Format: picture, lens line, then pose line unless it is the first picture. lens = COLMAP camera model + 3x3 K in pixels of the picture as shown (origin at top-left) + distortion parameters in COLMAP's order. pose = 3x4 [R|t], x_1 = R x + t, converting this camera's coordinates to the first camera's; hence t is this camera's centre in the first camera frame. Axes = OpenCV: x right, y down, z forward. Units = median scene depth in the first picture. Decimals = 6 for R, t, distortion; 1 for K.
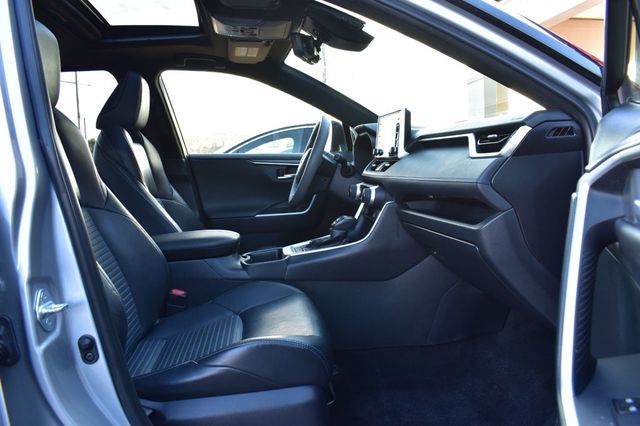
lens RADIAL K [[494.9, 0, 328.0], [0, 494.9, 212.8], [0, 0, 1]] dist [-0.126708, 0.079276]
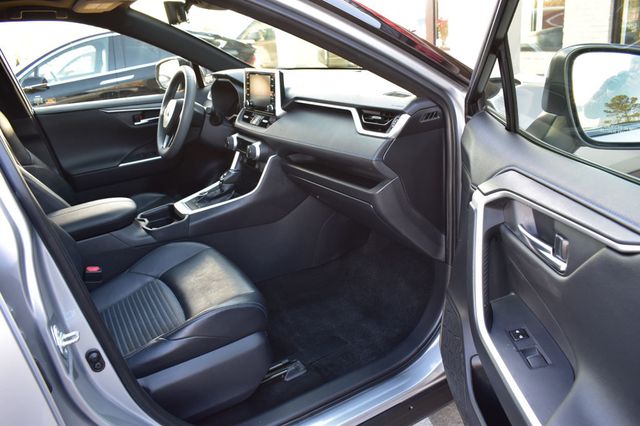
lens RADIAL K [[494.9, 0, 328.0], [0, 494.9, 212.8], [0, 0, 1]] dist [-0.126708, 0.079276]
pose [[0.921308, -0.161399, 0.353755, -0.189979], [0.077057, 0.967525, 0.240743, -0.166325], [-0.381123, -0.194539, 0.903825, -0.105499]]
